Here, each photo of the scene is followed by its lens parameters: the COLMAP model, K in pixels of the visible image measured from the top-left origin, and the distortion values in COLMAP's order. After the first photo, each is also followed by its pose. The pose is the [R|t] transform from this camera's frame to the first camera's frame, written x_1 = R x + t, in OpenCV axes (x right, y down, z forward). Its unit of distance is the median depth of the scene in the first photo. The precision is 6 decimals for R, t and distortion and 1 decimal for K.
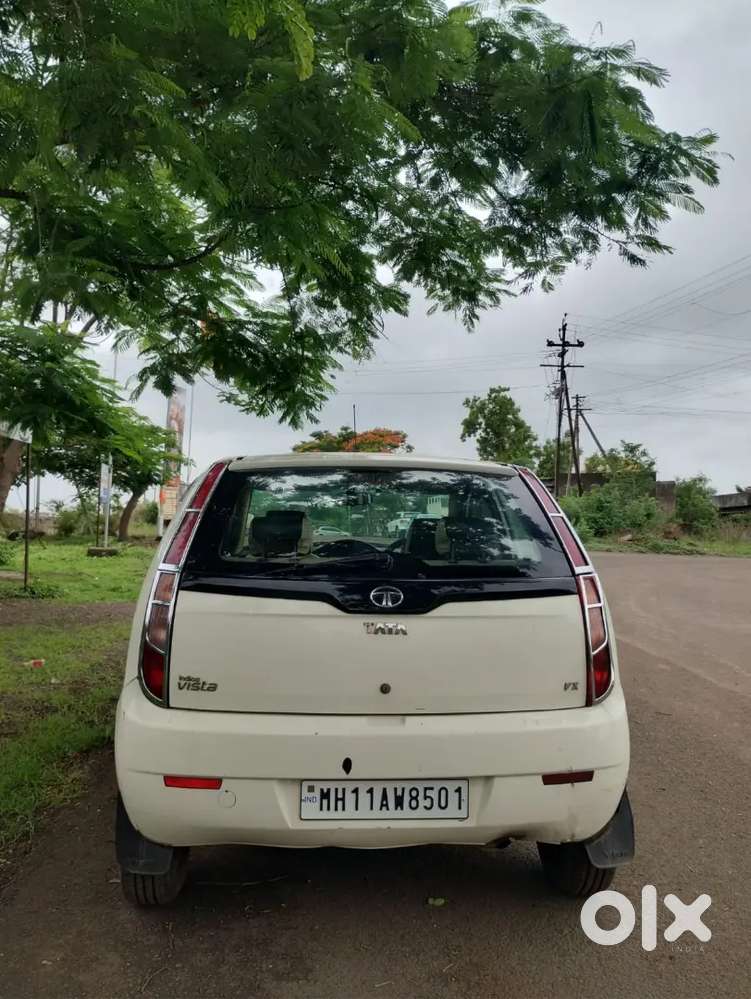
lens RADIAL K [[814.4, 0, 375.5], [0, 814.4, 499.5], [0, 0, 1]] dist [0.031841, -0.006827]
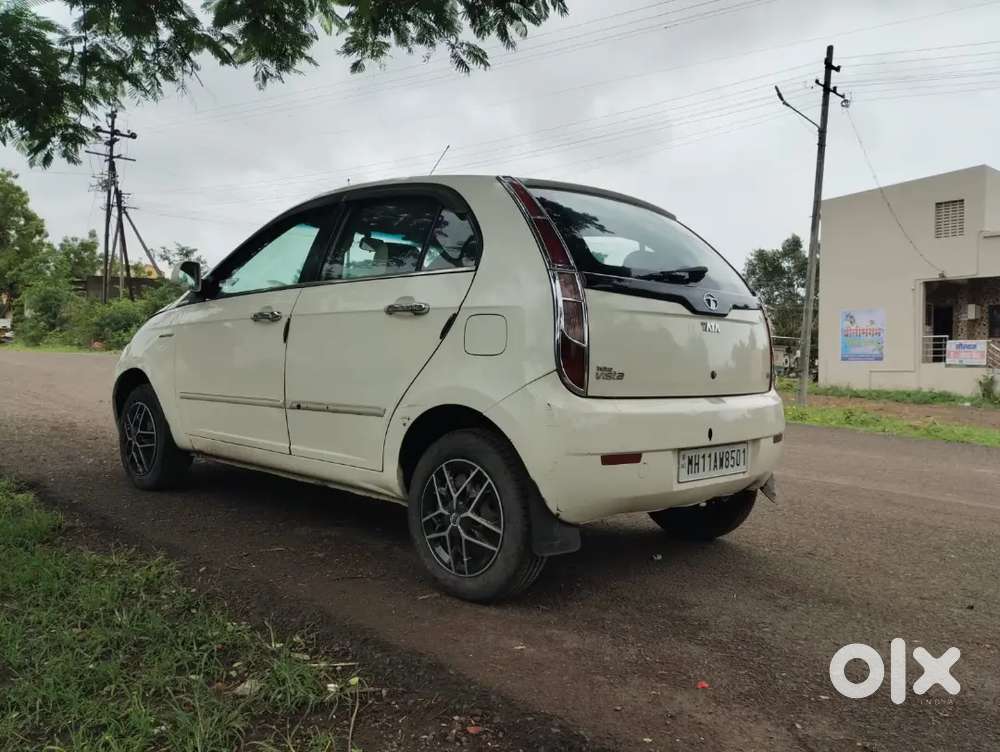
lens RADIAL K [[806.3, 0, 502.9], [0, 806.3, 364.9], [0, 0, 1]] dist [0.080436, -0.097789]
pose [[0.741014, -0.003516, 0.671480, -1.042388], [-0.037628, 0.998198, 0.046752, 0.169606], [-0.670434, -0.059910, 0.739546, 0.302186]]
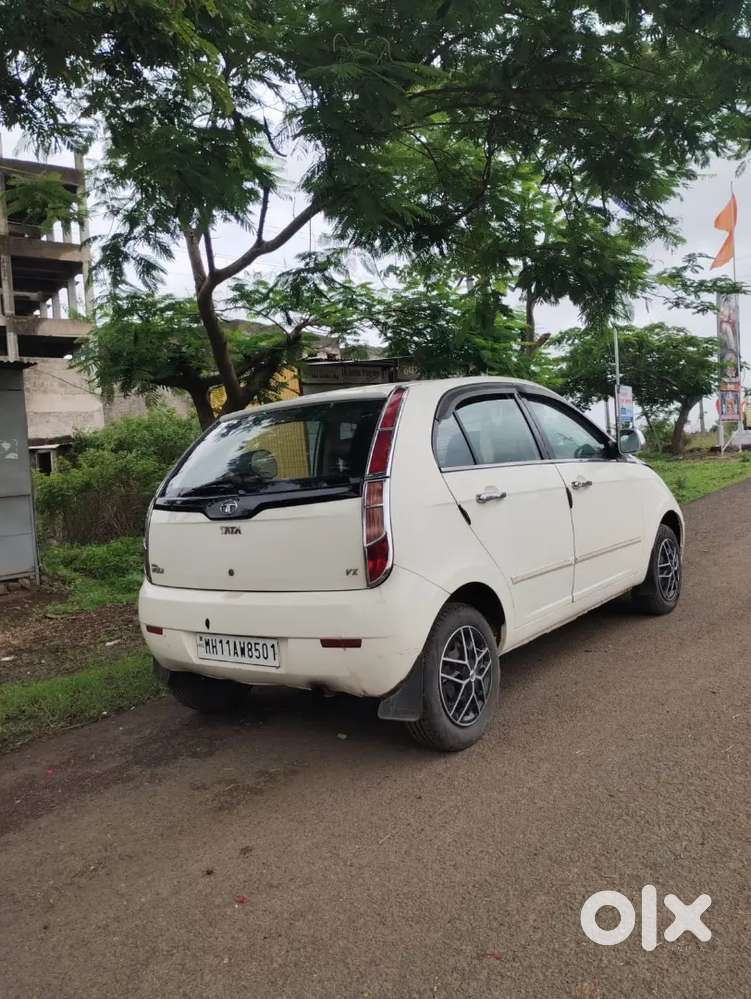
lens RADIAL K [[796.7, 0, 396.9], [0, 796.7, 496.8], [0, 0, 1]] dist [0.044418, 0.000345]
pose [[0.760872, -0.054481, -0.646611, 1.110382], [0.120701, 0.990962, 0.058535, 0.057037], [0.637577, -0.122584, 0.760571, 0.154565]]
